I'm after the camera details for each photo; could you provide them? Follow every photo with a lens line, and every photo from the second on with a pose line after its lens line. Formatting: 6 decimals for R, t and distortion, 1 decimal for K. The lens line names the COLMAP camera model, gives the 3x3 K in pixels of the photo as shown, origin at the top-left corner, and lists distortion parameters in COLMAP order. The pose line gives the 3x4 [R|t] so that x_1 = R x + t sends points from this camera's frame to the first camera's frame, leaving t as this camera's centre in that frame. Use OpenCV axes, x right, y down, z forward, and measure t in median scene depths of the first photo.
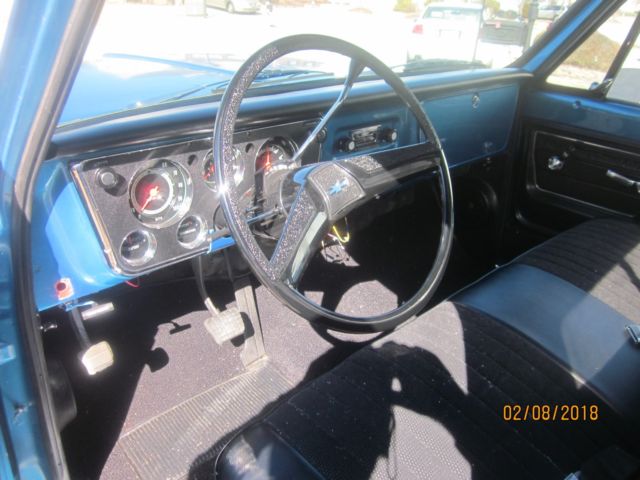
lens RADIAL K [[535.3, 0, 320.0], [0, 535.3, 240.0], [0, 0, 1]] dist [-0.035512, 0.012209]
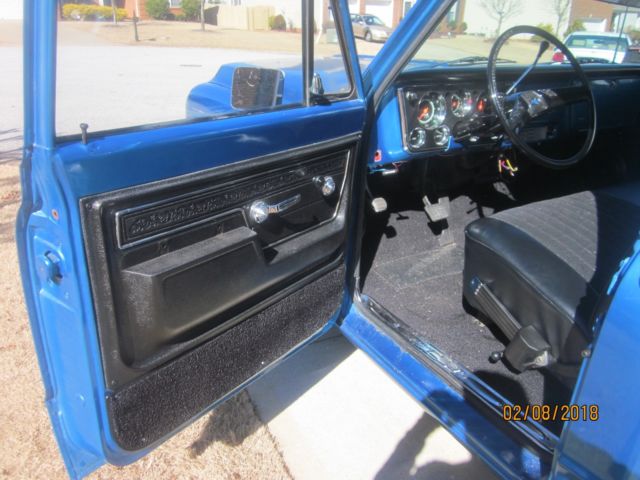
lens RADIAL K [[535.3, 0, 320.0], [0, 535.3, 240.0], [0, 0, 1]] dist [-0.035512, 0.012209]
pose [[0.974245, 0.082251, -0.209955, -0.236320], [-0.092524, 0.994924, -0.039570, 0.459954], [0.205634, 0.057976, 0.976910, -0.864087]]
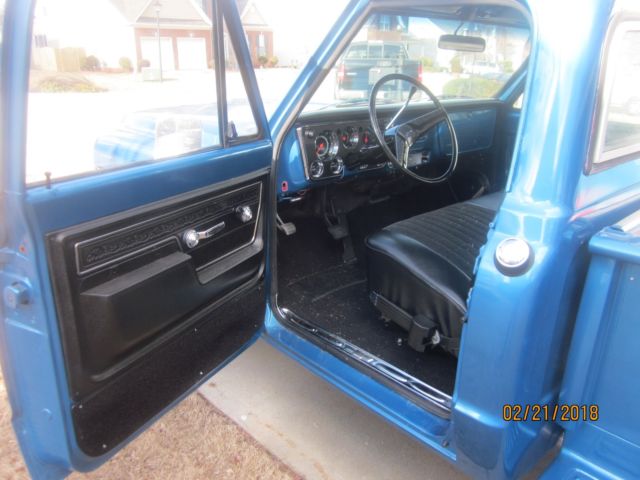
lens RADIAL K [[535.3, 0, 320.0], [0, 535.3, 240.0], [0, 0, 1]] dist [-0.035512, 0.012209]
pose [[0.999003, -0.015881, -0.041718, -0.225836], [0.011001, 0.993337, -0.114717, 0.542501], [0.043262, 0.114143, 0.992522, -1.143640]]
